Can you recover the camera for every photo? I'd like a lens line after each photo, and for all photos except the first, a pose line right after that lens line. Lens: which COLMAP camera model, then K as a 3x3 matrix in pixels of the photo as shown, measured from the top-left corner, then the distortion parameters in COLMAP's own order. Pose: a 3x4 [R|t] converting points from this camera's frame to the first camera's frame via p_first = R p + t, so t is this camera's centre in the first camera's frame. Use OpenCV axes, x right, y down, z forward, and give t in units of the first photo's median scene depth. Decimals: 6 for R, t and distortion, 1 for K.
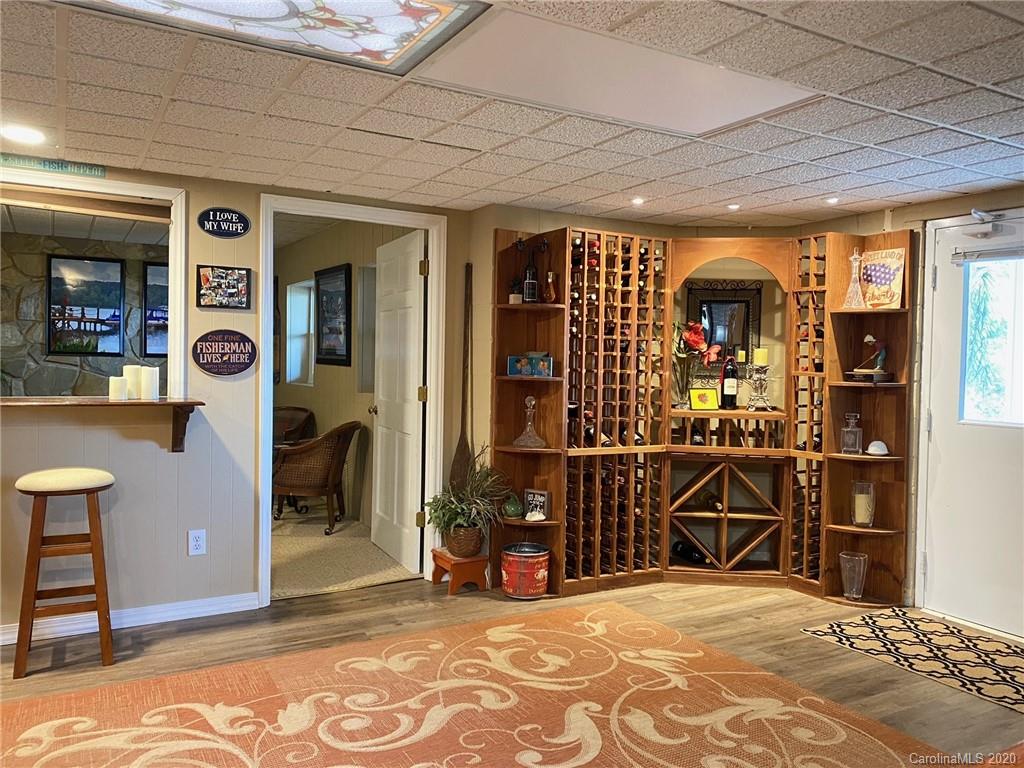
lens RADIAL K [[781.5, 0, 514.3], [0, 781.5, 384.6], [0, 0, 1]] dist [0.006082, 0.002494]
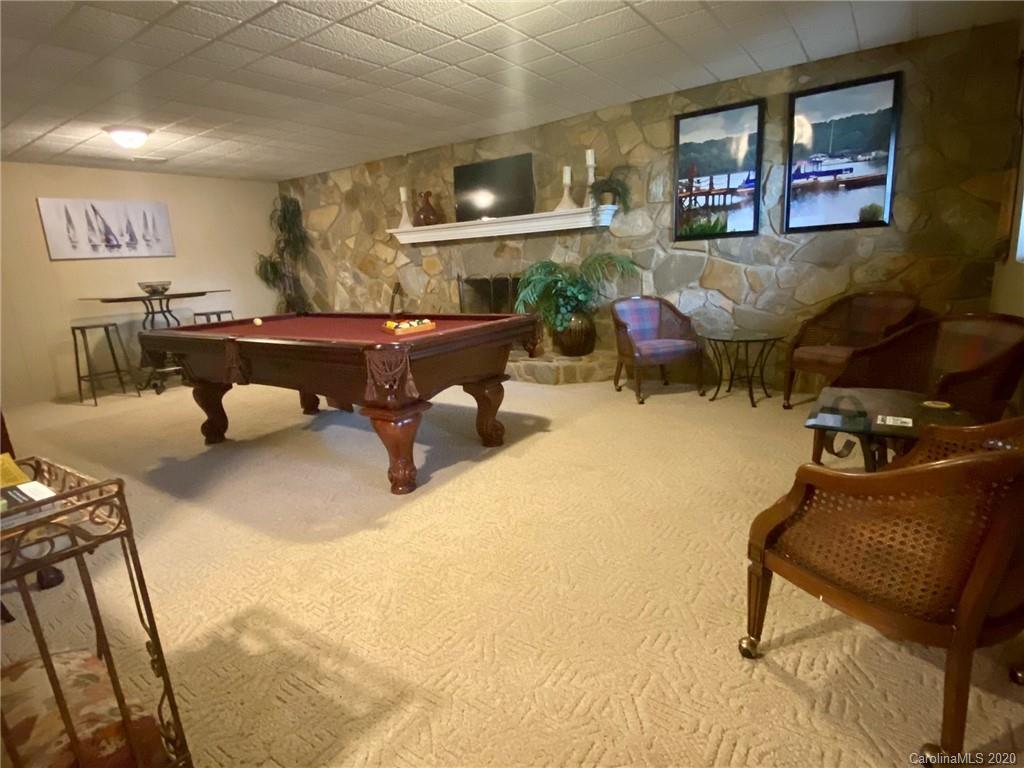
lens RADIAL K [[551.8, 0, 517.6], [0, 551.8, 391.7], [0, 0, 1]] dist [-0.002366, -0.000947]
pose [[0.428196, 0.162338, -0.888985, -0.099384], [0.049180, 0.978089, 0.202297, -0.006730], [0.902347, -0.130343, 0.410830, 0.571212]]
